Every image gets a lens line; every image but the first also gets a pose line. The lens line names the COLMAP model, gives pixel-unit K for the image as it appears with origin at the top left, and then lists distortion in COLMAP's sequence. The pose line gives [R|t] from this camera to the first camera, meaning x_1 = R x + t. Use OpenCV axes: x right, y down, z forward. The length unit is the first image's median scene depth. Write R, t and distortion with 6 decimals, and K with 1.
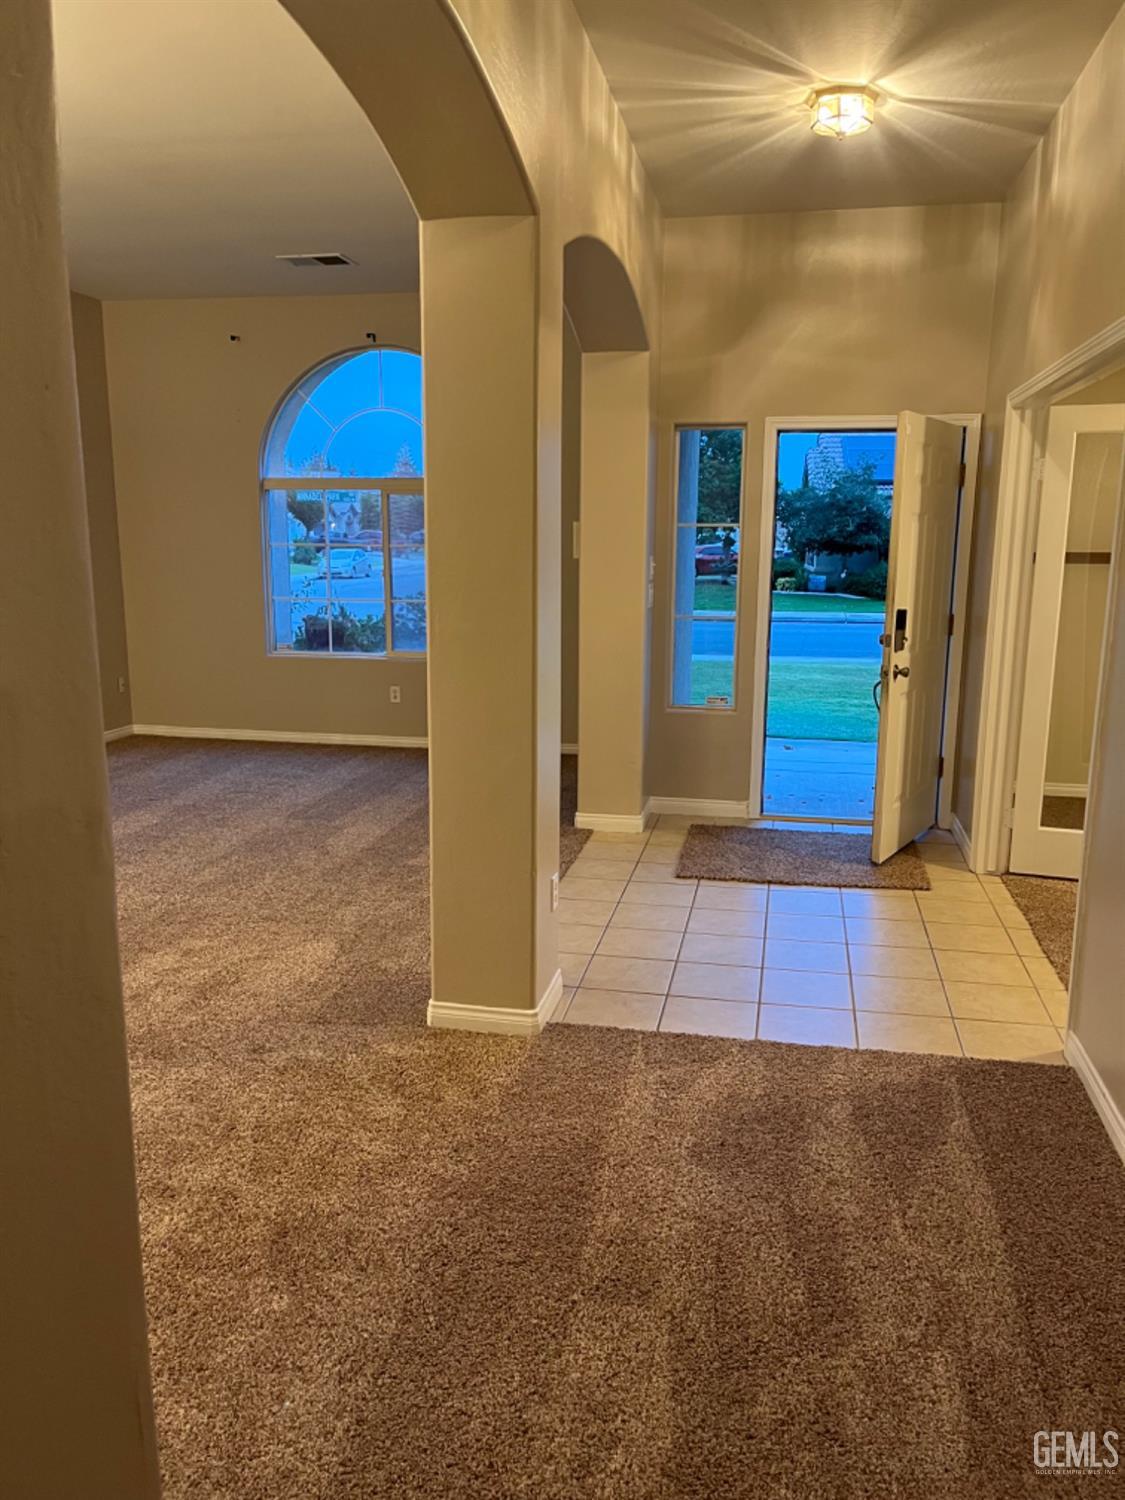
lens RADIAL K [[1163.0, 0, 562.5], [0, 1163.0, 750.0], [0, 0, 1]] dist [0.027300, 0.000702]
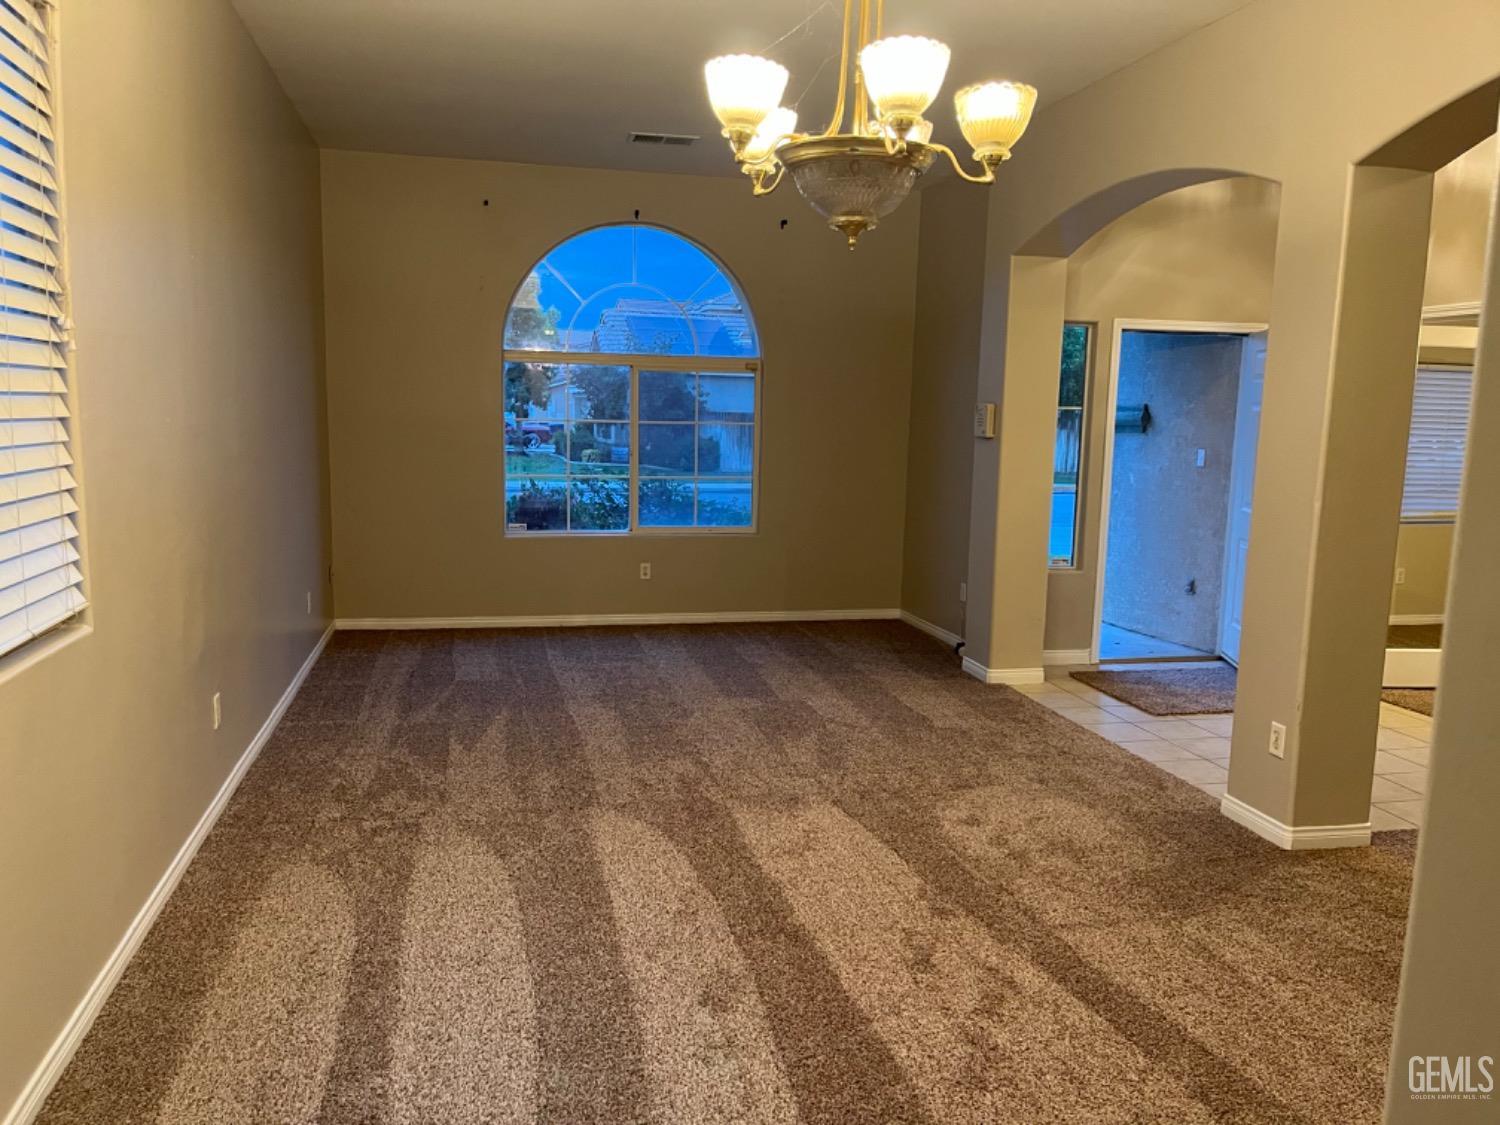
lens RADIAL K [[1163.0, 0, 750.0], [0, 1163.0, 562.5], [0, 0, 1]] dist [0.027300, 0.000702]
pose [[0.914630, -0.038011, 0.402501, -0.632731], [0.057797, 0.997638, -0.037122, -0.018799], [-0.400139, 0.057216, 0.914666, 0.089843]]
